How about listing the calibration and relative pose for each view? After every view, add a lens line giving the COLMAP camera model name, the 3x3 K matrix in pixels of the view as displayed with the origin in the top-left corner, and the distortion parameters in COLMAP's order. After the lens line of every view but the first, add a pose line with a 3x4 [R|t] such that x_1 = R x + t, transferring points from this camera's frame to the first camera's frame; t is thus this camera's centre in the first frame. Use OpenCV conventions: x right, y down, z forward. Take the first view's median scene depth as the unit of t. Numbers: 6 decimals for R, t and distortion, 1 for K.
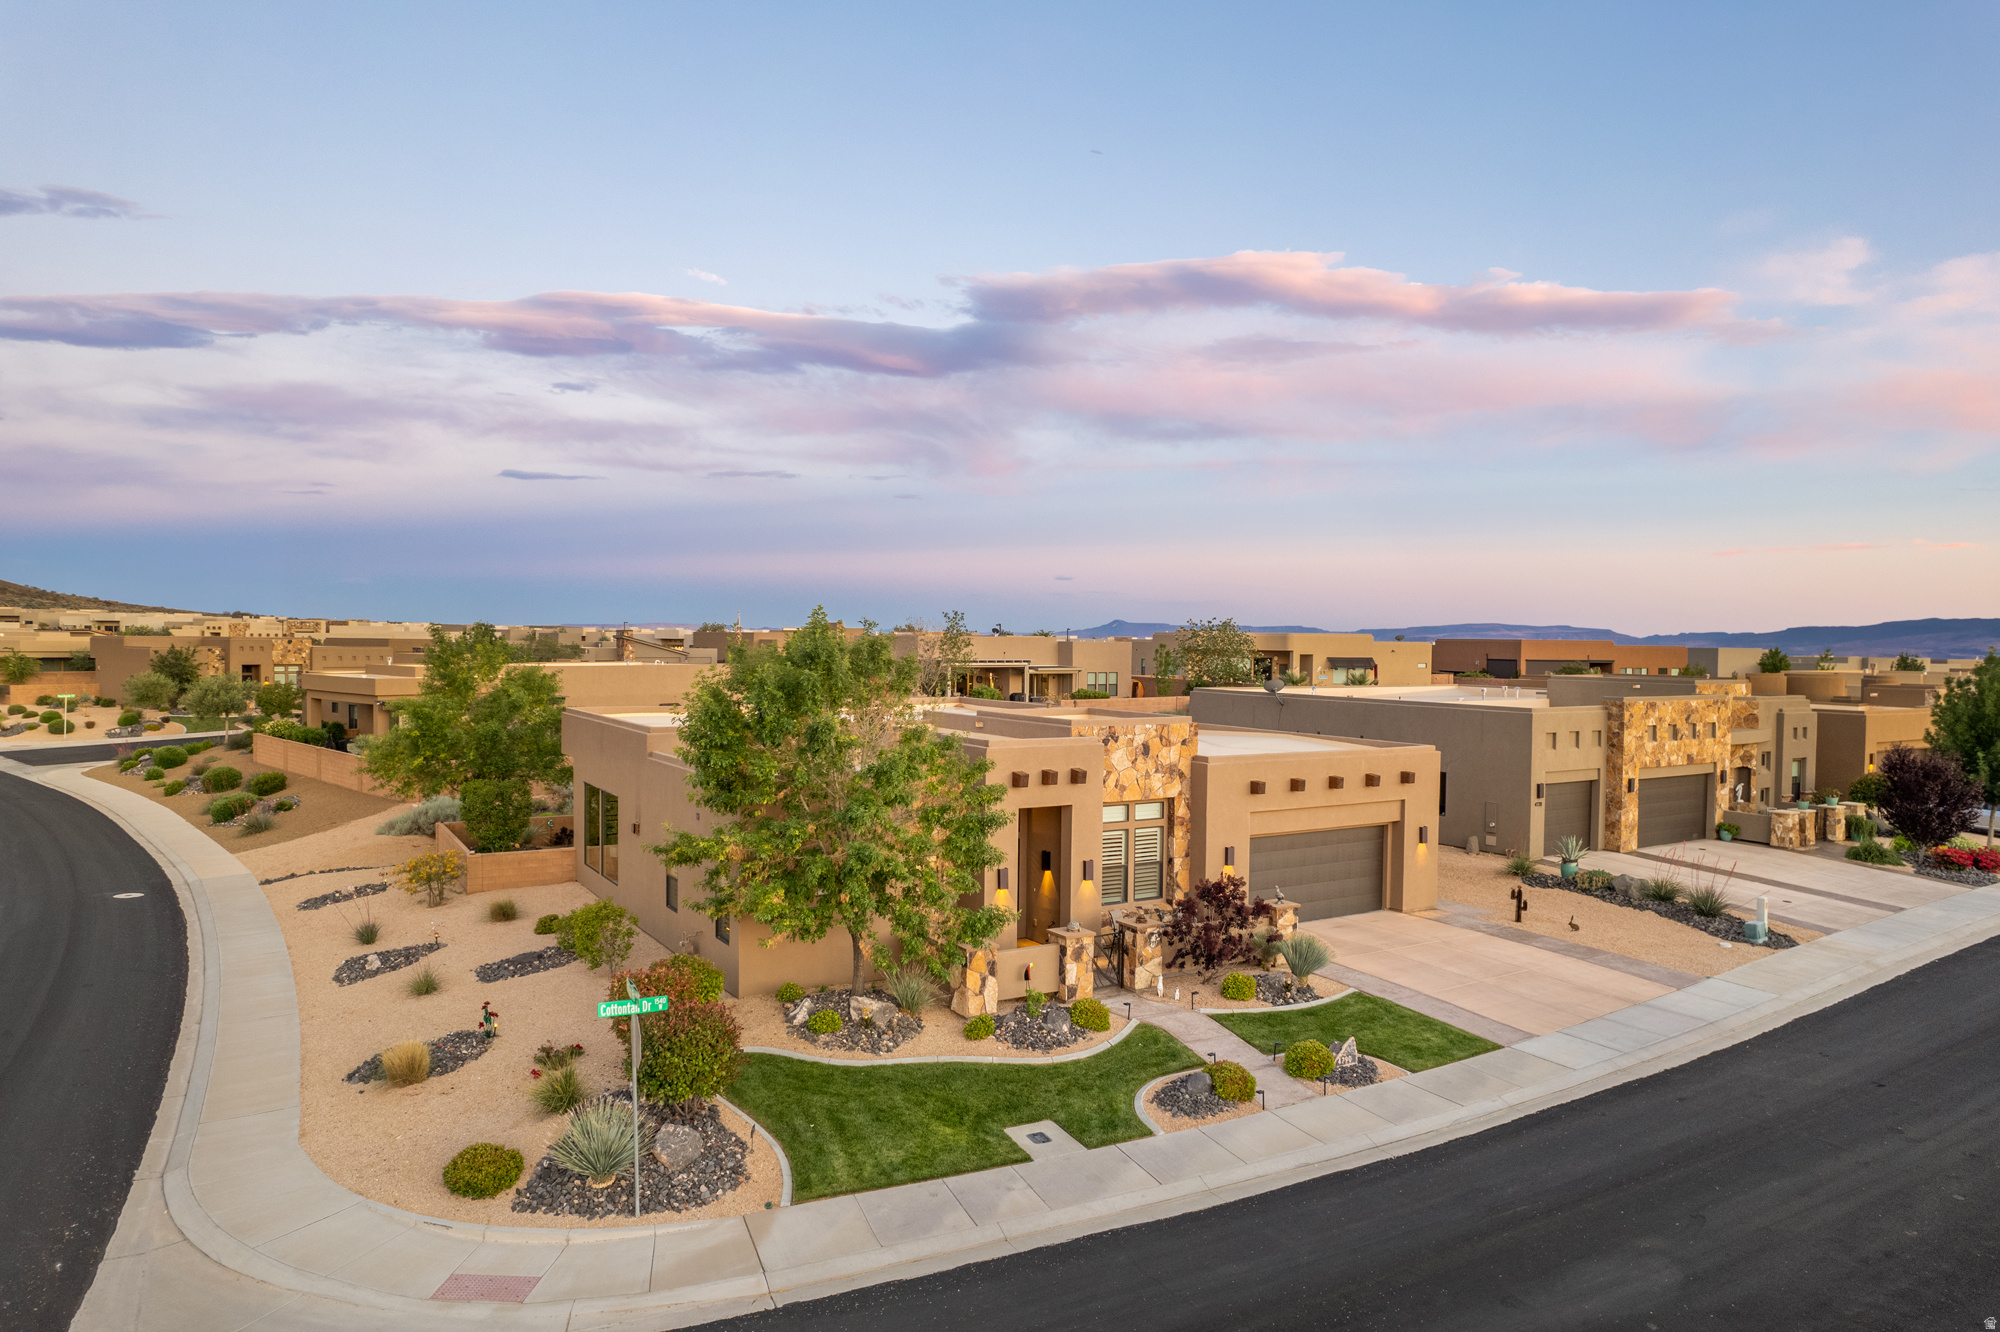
lens RADIAL K [[1281.6, 0, 1001.4], [0, 1281.6, 670.8], [0, 0, 1]] dist [-0.032762, 0.009165]
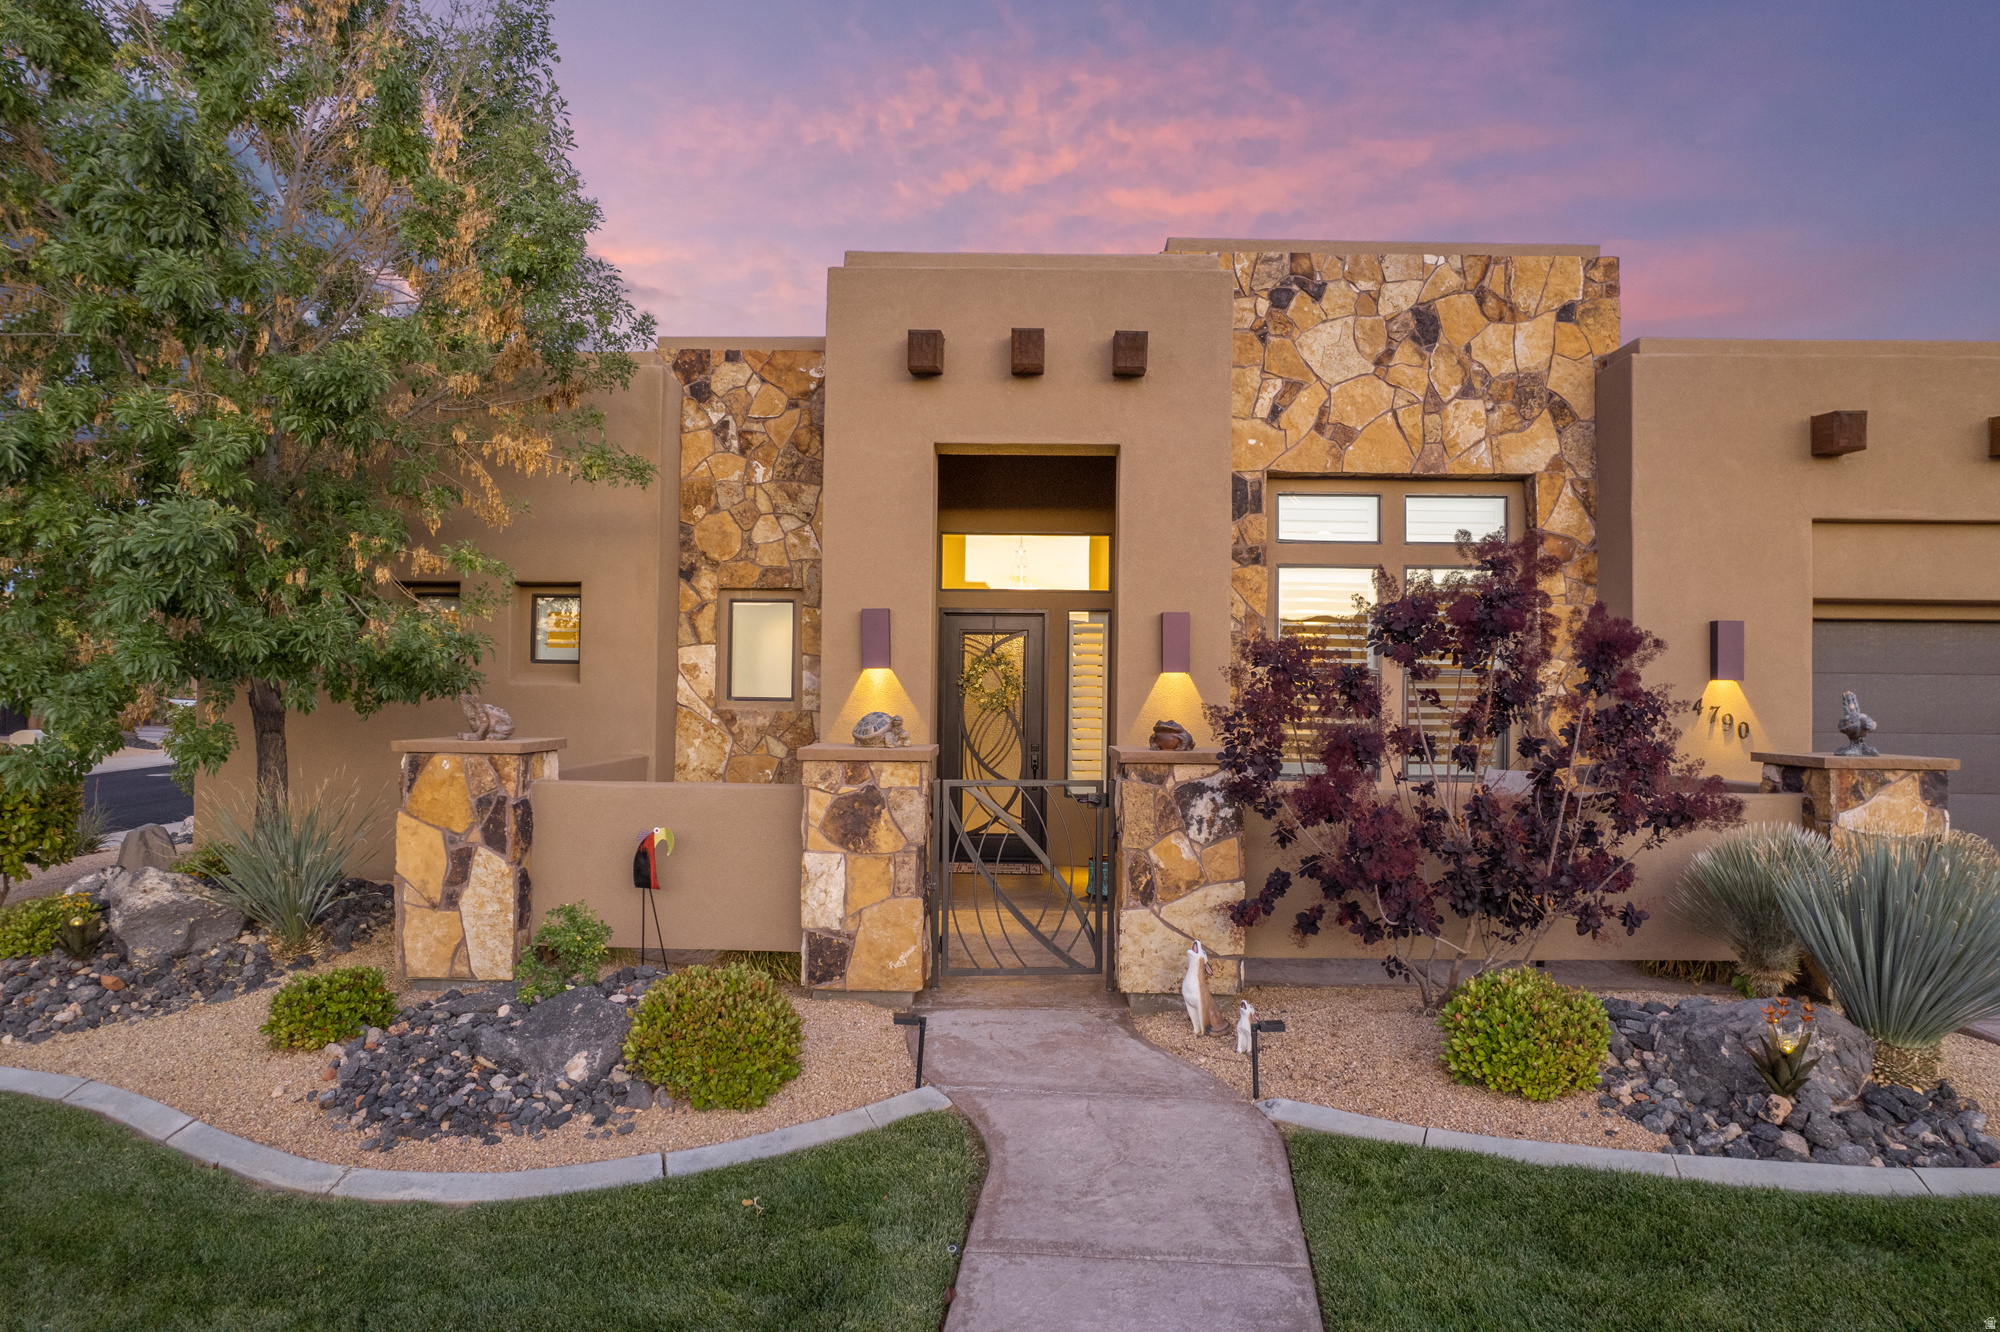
lens RADIAL K [[1281.6, 0, 999.1], [0, 1281.6, 658.6], [0, 0, 1]] dist [-0.032762, 0.009165]
pose [[0.849406, -0.012926, -0.527582, 0.220943], [-0.016605, 0.998550, -0.051199, 0.191919], [0.527479, 0.052249, 0.847960, 0.750167]]
